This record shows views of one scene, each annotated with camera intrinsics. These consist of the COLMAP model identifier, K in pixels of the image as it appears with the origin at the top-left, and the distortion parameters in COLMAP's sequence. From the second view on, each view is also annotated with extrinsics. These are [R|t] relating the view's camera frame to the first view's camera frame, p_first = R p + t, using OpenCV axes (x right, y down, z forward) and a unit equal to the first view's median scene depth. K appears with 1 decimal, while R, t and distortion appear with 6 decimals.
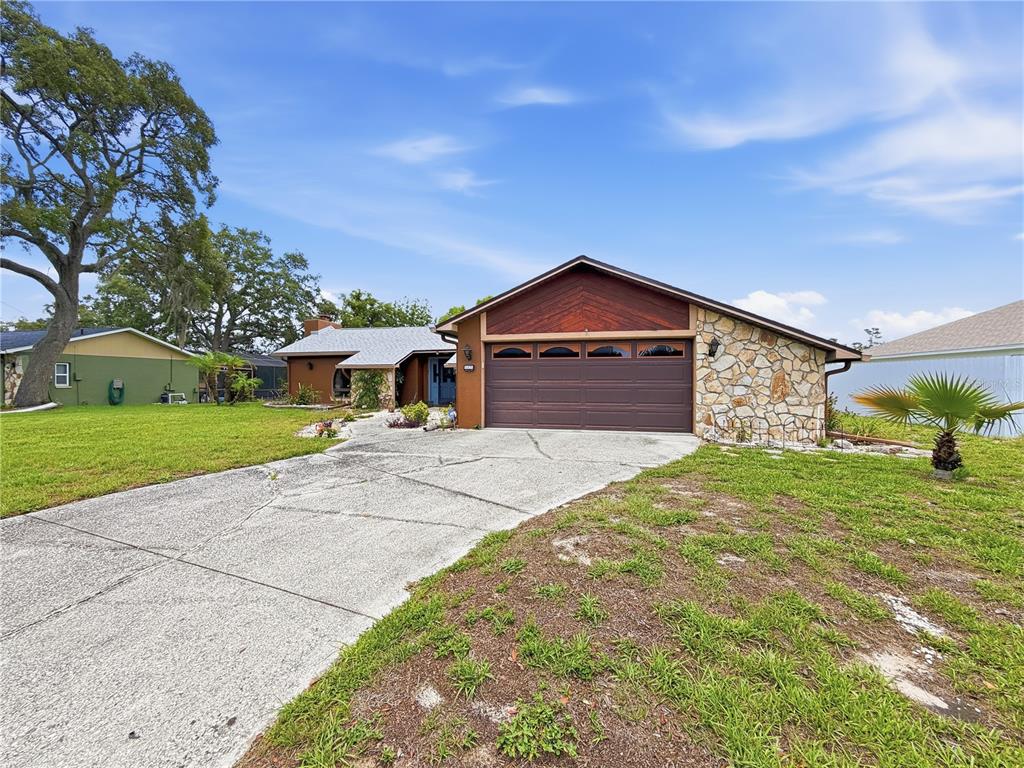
lens RADIAL K [[409.0, 0, 510.8], [0, 409.0, 380.8], [0, 0, 1]] dist [-0.001850, 0.000192]
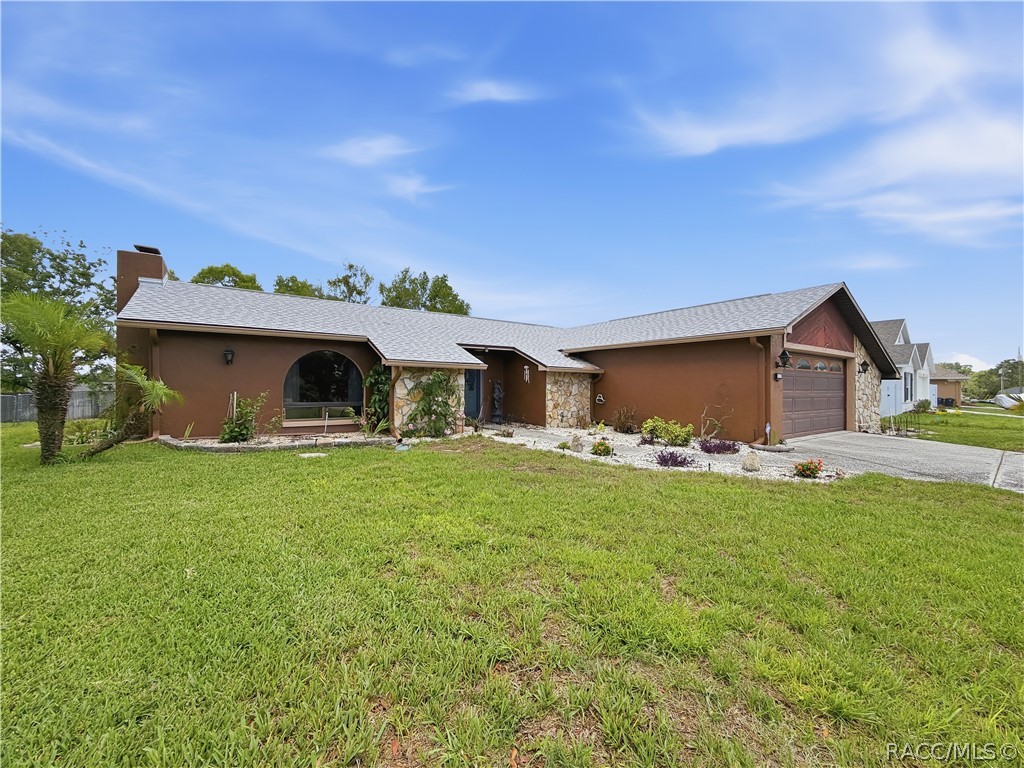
lens RADIAL K [[409.0, 0, 514.0], [0, 409.0, 384.5], [0, 0, 1]] dist [-0.001850, 0.000192]
pose [[0.671708, 0.008053, 0.740772, -1.223681], [-0.006019, 0.999967, -0.005413, -0.006592], [-0.740792, -0.000823, 0.671734, 0.868163]]
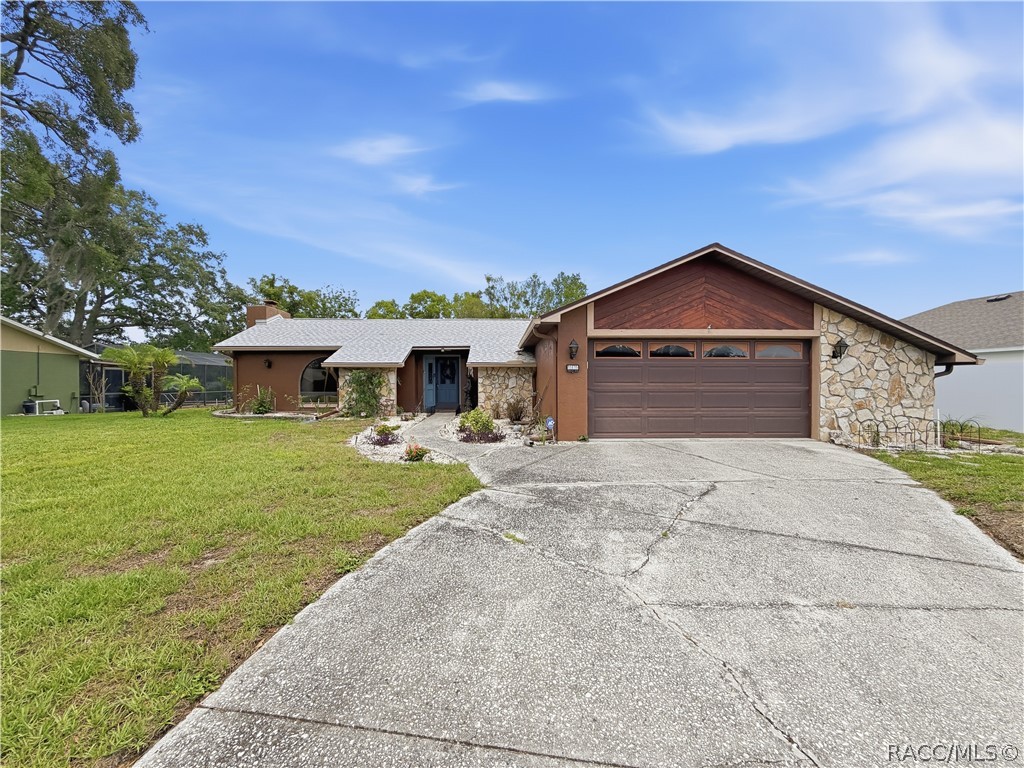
lens RADIAL K [[409.0, 0, 510.8], [0, 409.0, 385.4], [0, 0, 1]] dist [-0.001850, 0.000192]
pose [[0.970334, -0.004052, 0.241733, -0.447780], [0.000977, 0.999917, 0.012840, -0.008082], [-0.241765, -0.012223, 0.970258, 0.230395]]
